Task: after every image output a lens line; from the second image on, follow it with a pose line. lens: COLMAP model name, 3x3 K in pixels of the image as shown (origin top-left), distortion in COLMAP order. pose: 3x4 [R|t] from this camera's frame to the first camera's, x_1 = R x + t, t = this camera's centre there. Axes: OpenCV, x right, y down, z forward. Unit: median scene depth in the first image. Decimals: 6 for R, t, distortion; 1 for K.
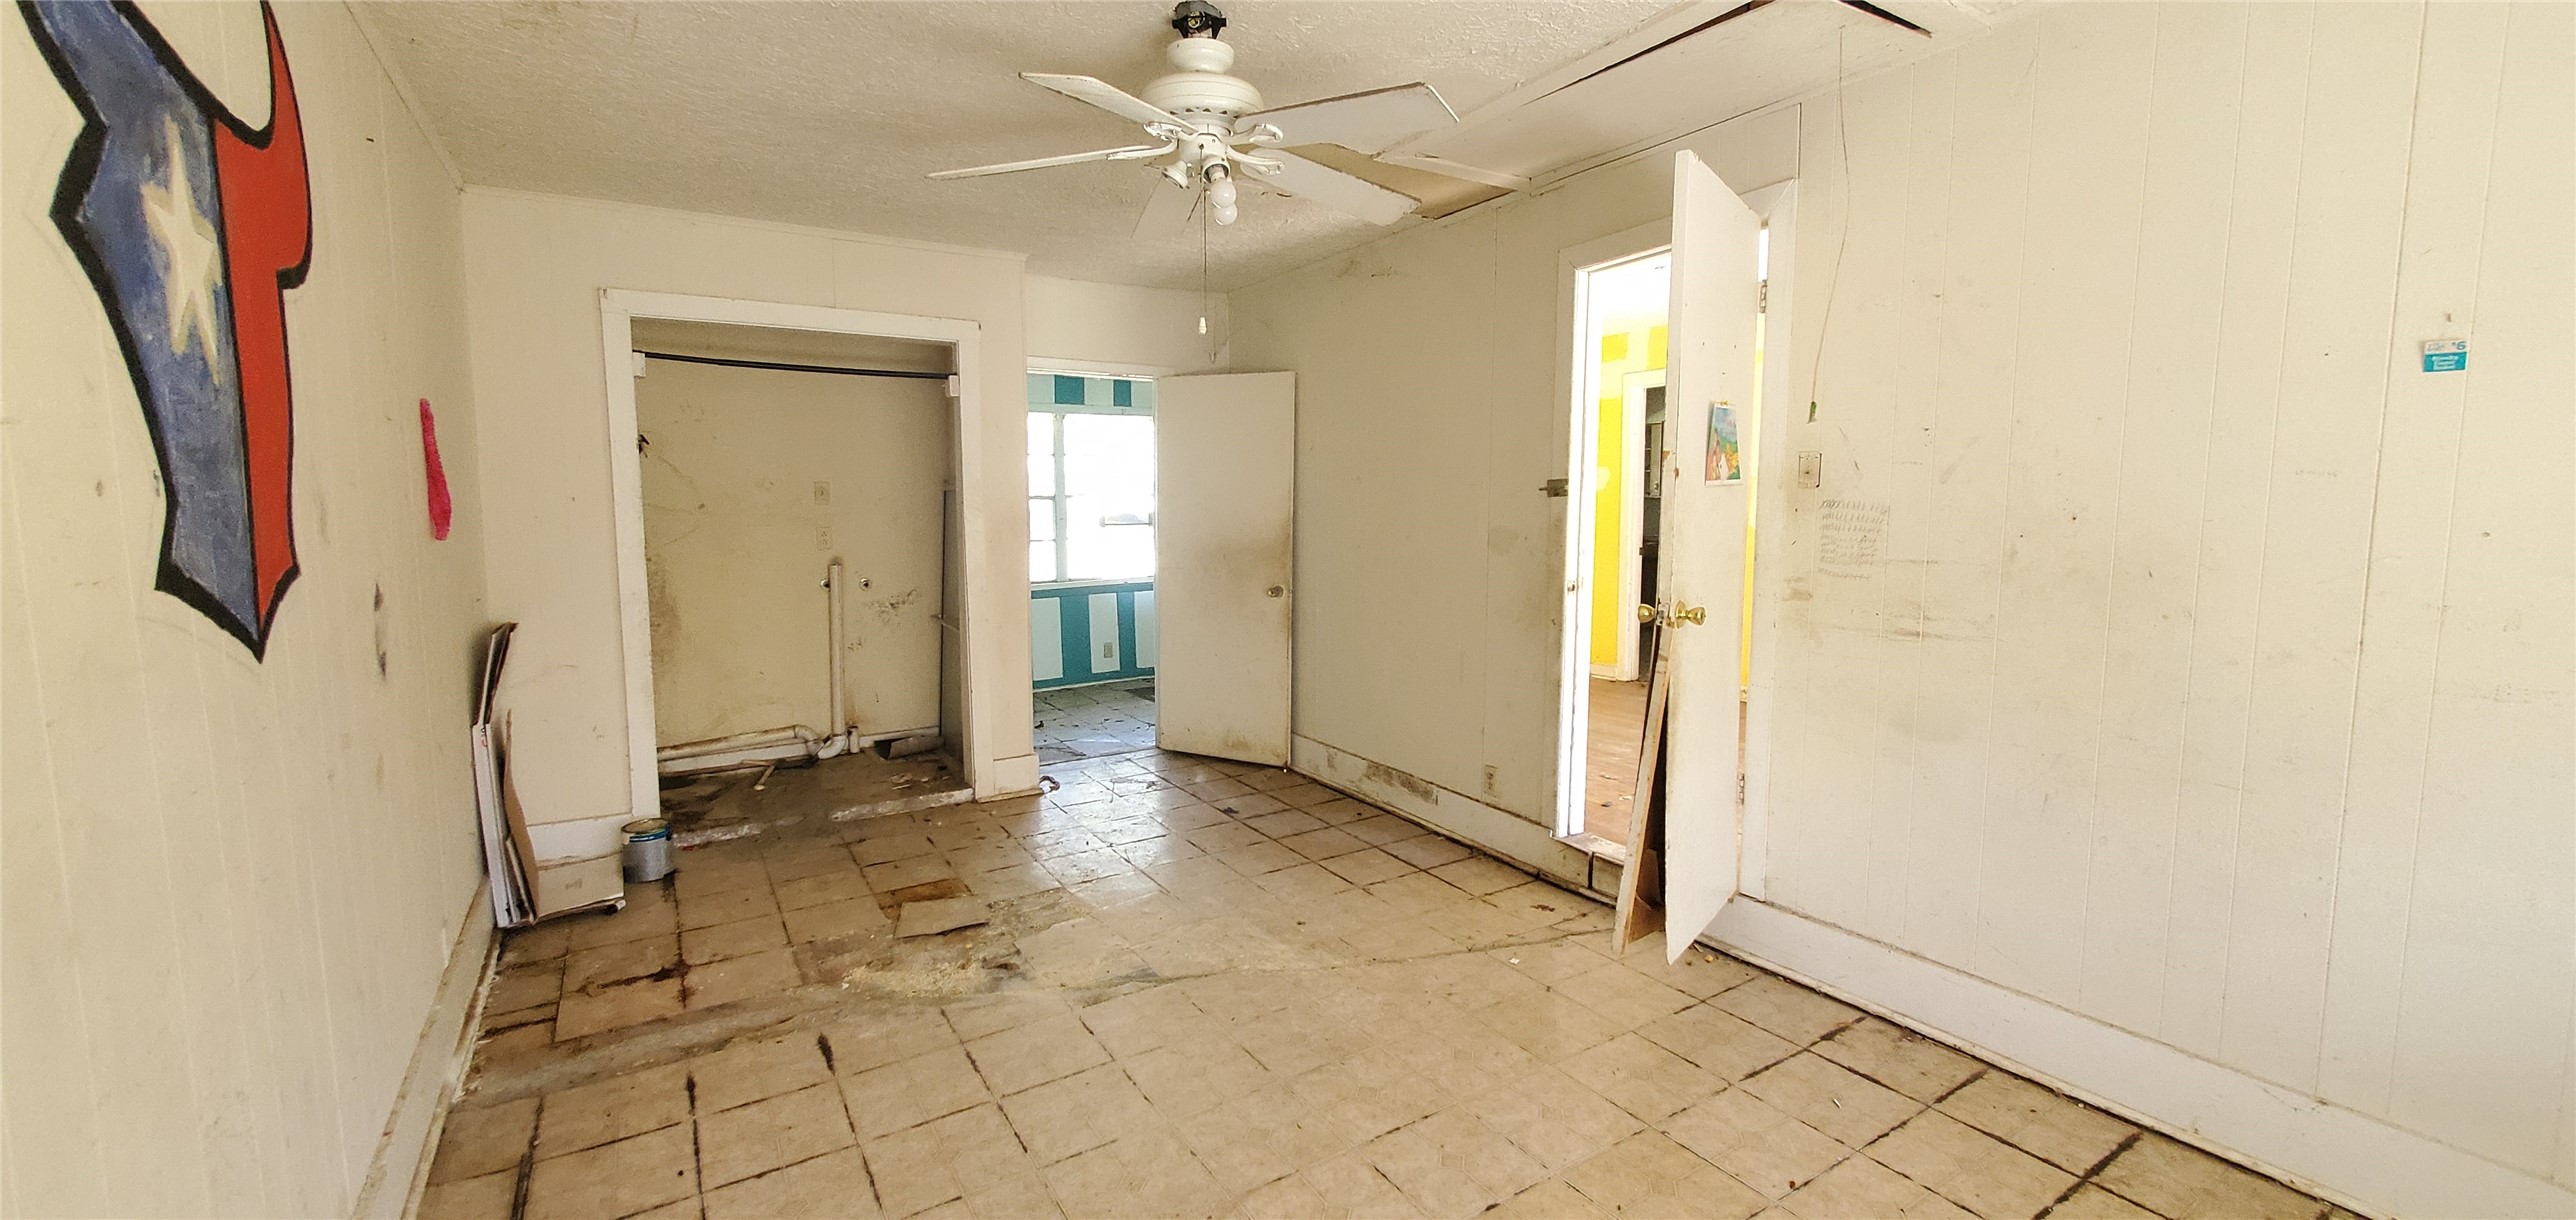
lens RADIAL K [[1021.3, 0, 1292.8], [0, 1021.3, 606.7], [0, 0, 1]] dist [-0.001248, -0.000073]
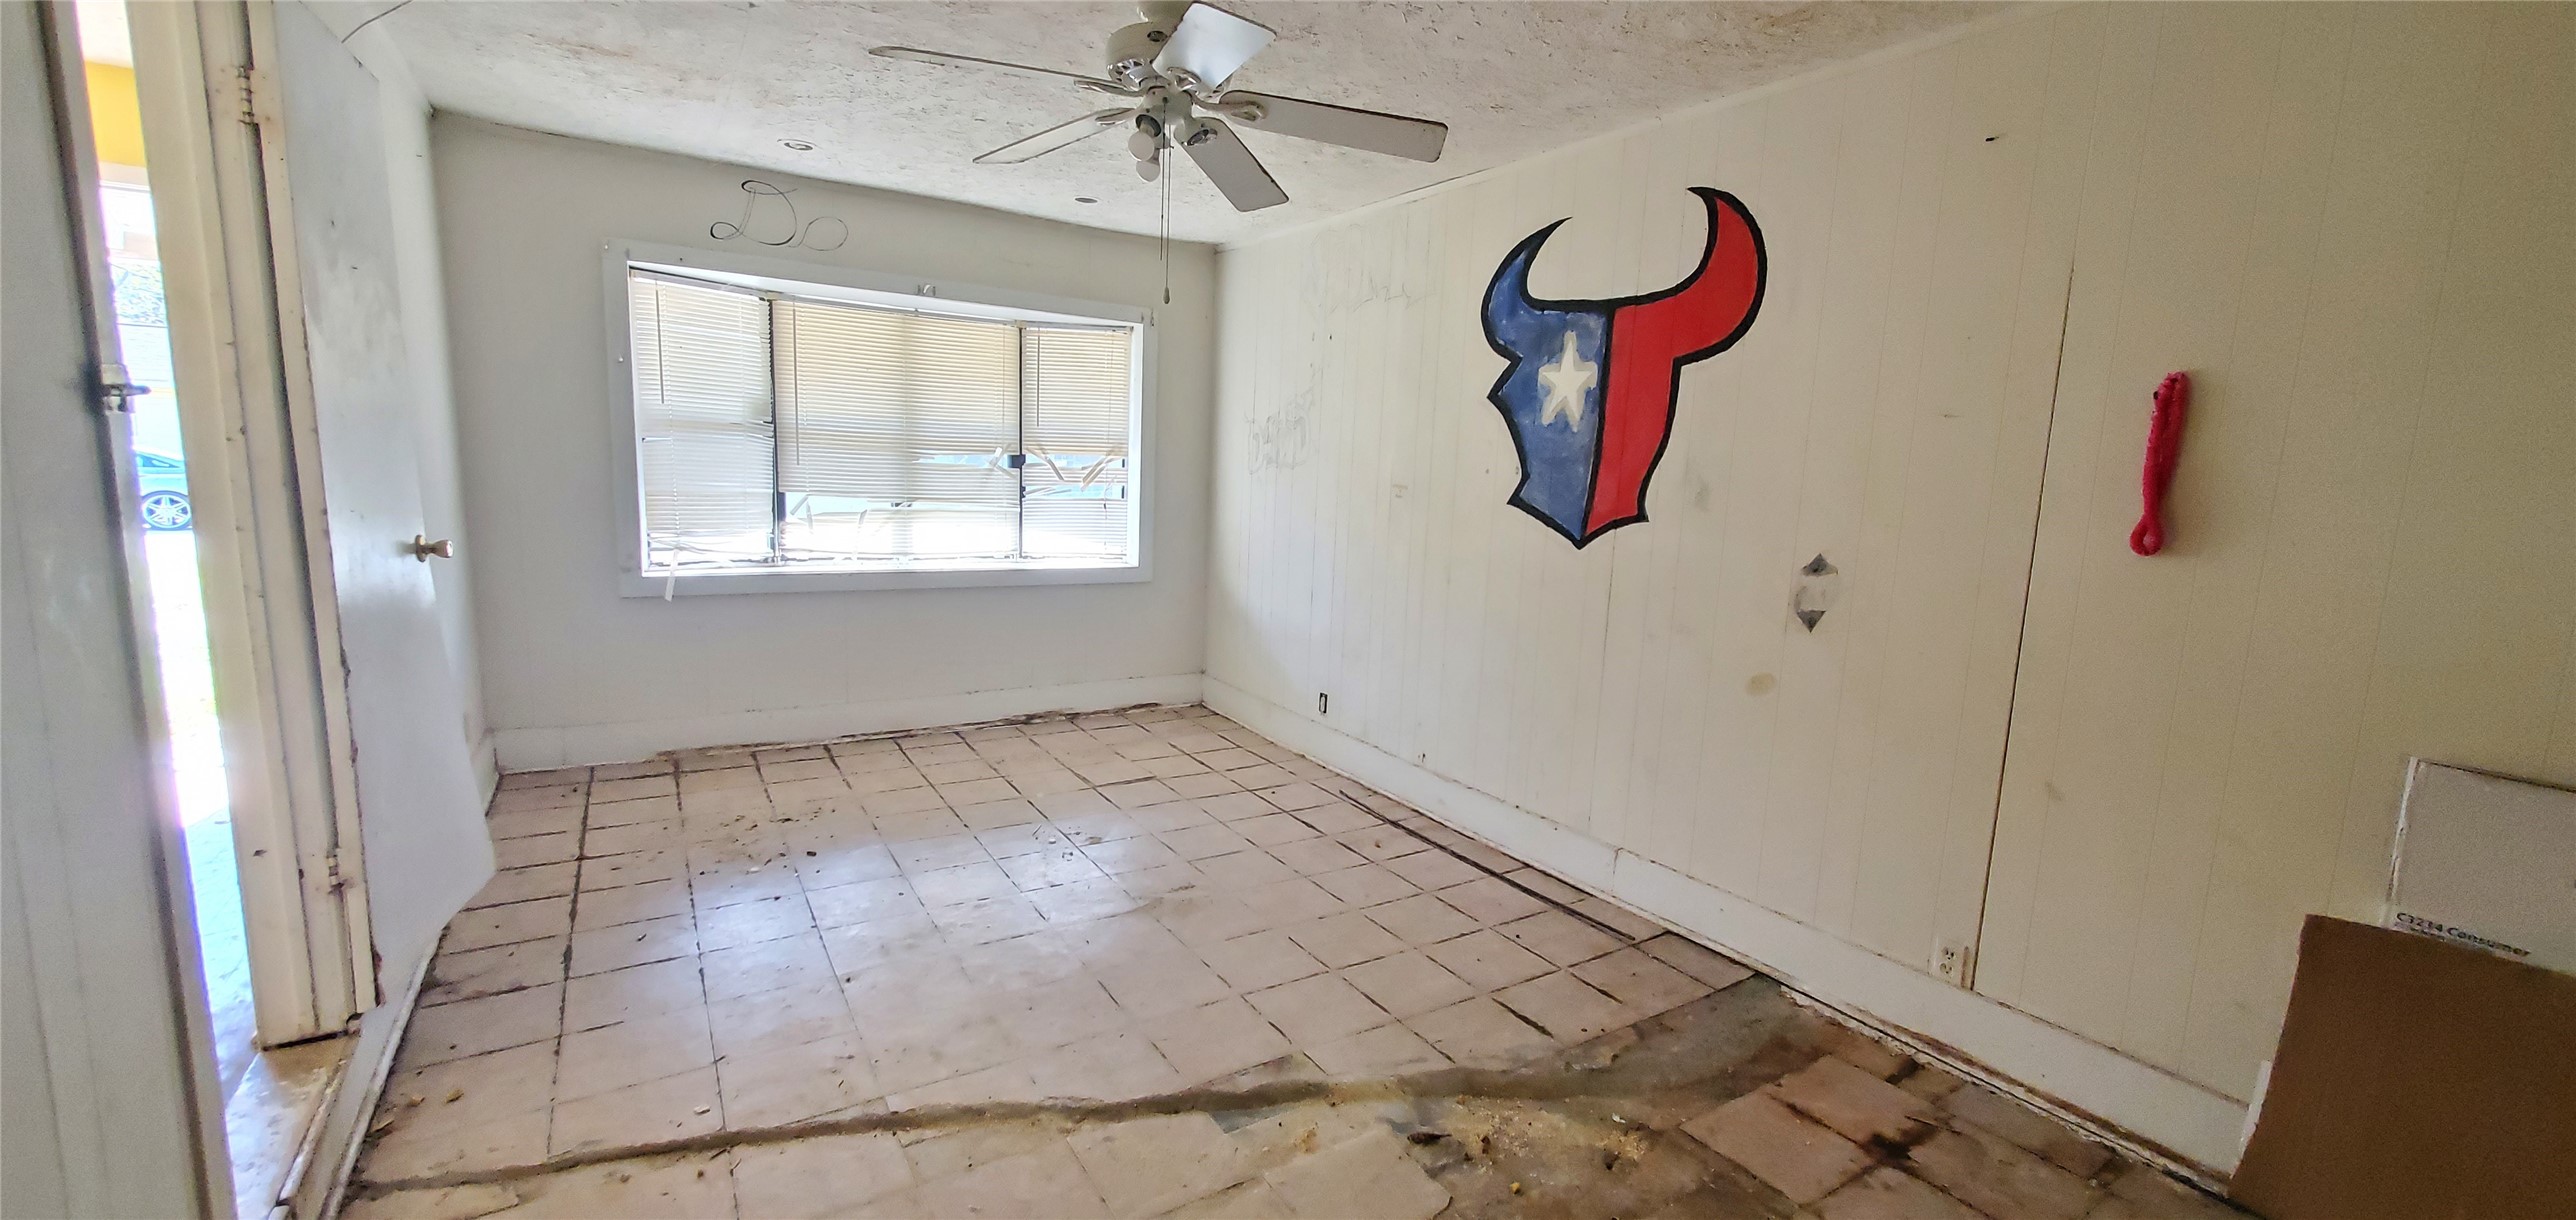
lens RADIAL K [[1021.3, 0, 1287.9], [0, 1021.3, 612.4], [0, 0, 1]] dist [-0.001248, -0.000073]
pose [[-0.999286, -0.037236, -0.006393, -0.193250], [-0.037673, 0.969237, 0.243228, -0.193634], [-0.002861, 0.243295, -0.969948, 1.842949]]
